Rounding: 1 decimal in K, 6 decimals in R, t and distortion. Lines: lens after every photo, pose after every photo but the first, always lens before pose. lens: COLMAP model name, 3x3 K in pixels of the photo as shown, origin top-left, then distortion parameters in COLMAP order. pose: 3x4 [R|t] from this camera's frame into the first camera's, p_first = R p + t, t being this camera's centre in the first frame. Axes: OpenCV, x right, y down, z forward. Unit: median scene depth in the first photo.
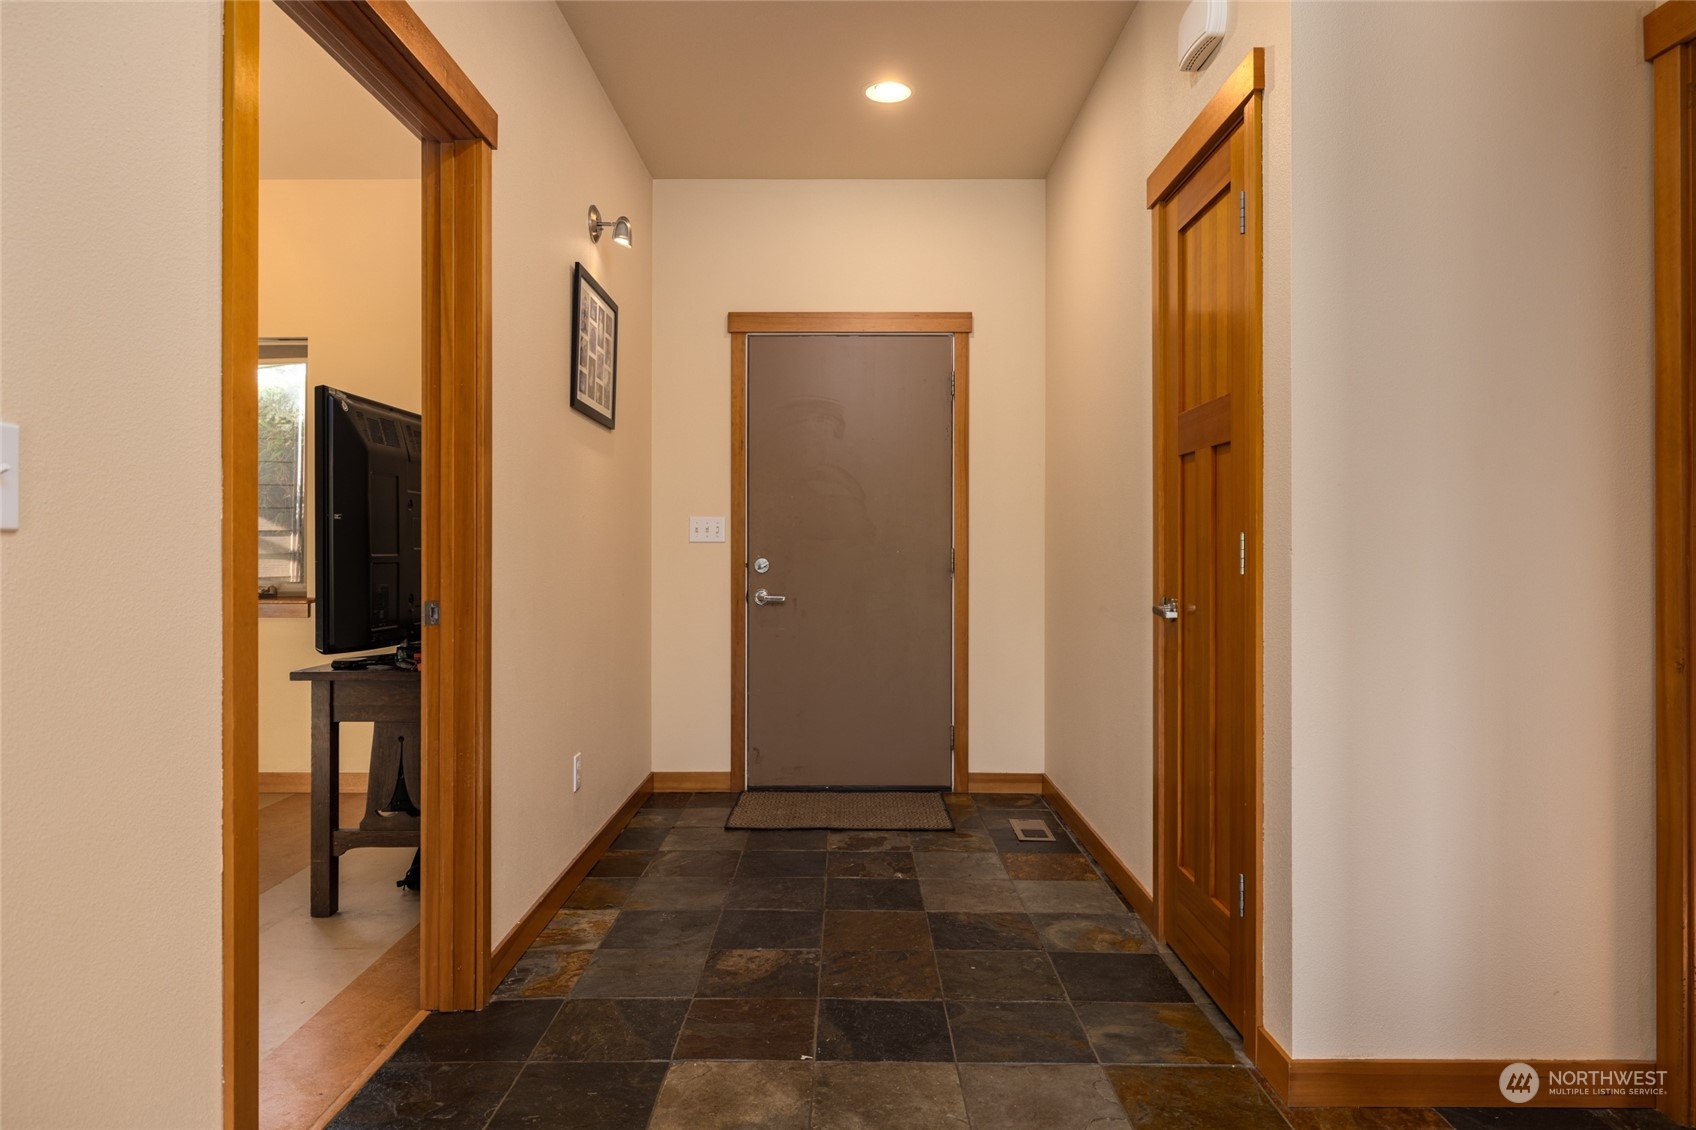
lens RADIAL K [[1019.0, 0, 831.4], [0, 1019.0, 565.7], [0, 0, 1]] dist [-0.005119, -0.000764]
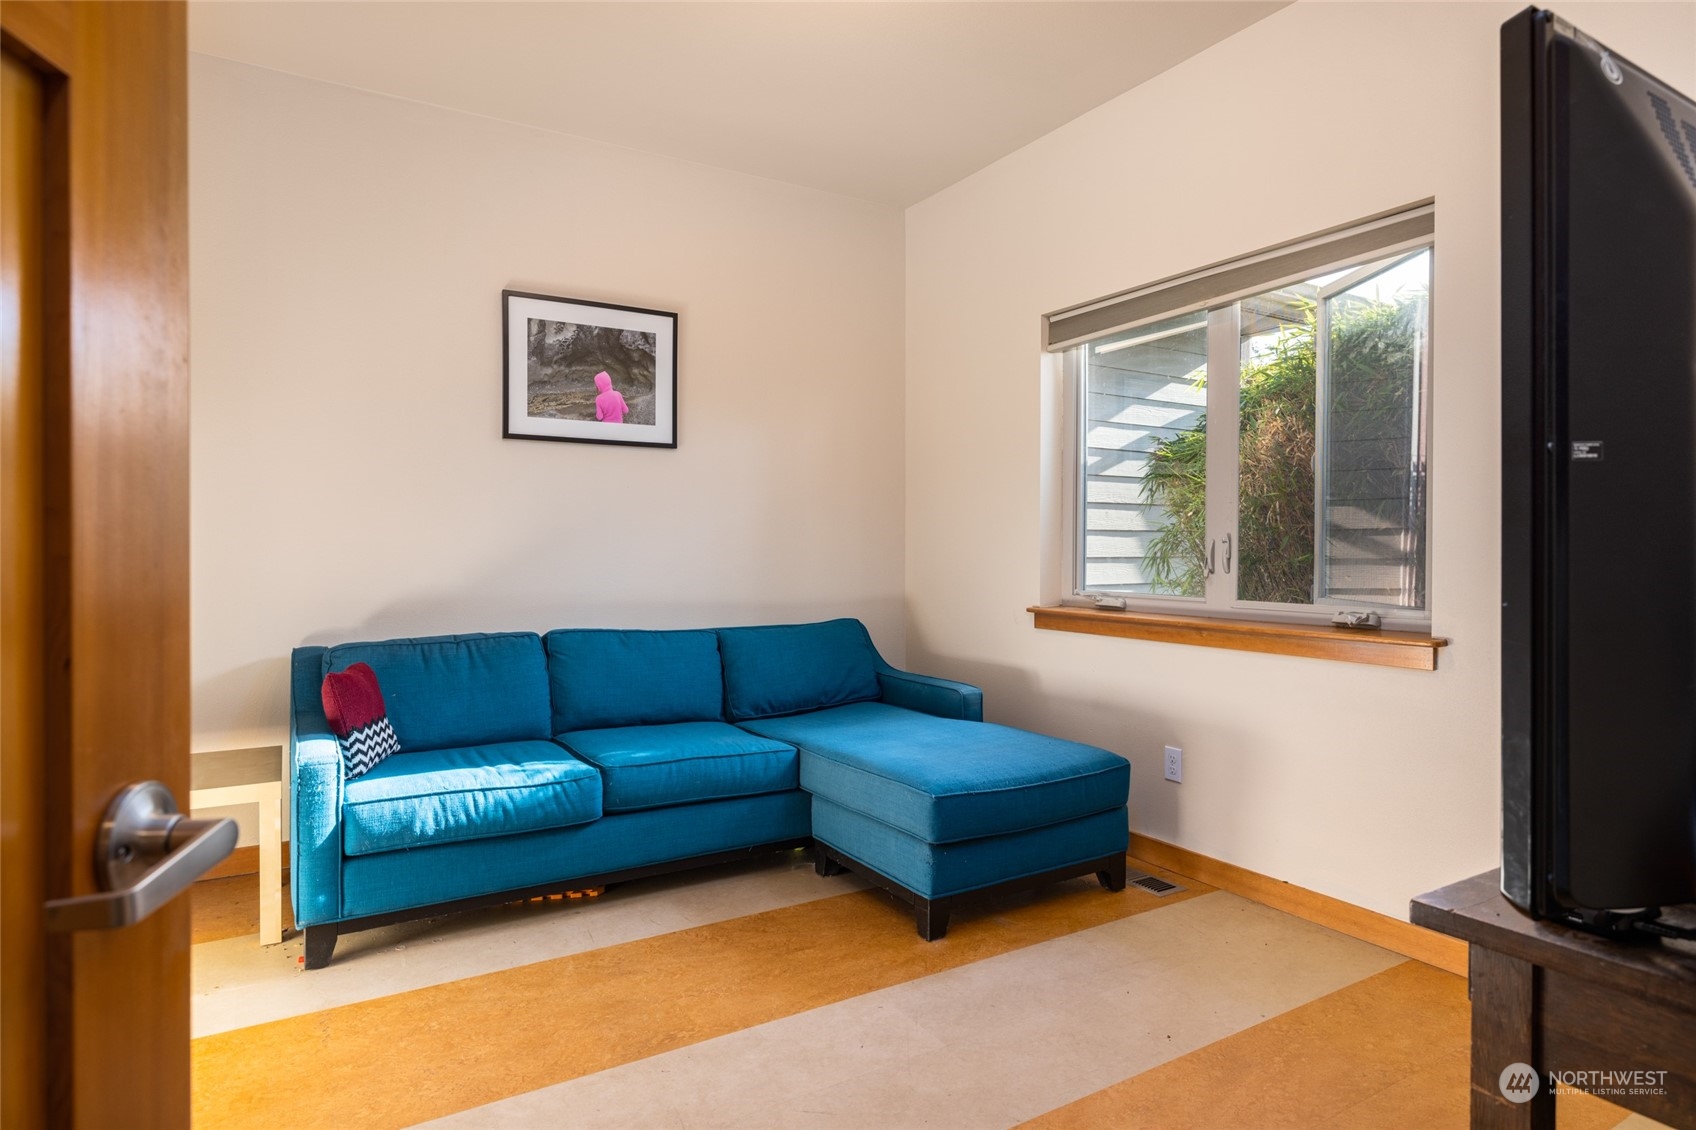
lens RADIAL K [[954.1, 0, 848.0], [0, 954.1, 565.0], [0, 0, 1]] dist [0.004132, 0.001053]
pose [[0.530748, 0.002919, -0.847524, -0.220386], [-0.002643, 0.999995, 0.001789, -0.010909], [0.847525, 0.001291, 0.530753, 0.409820]]
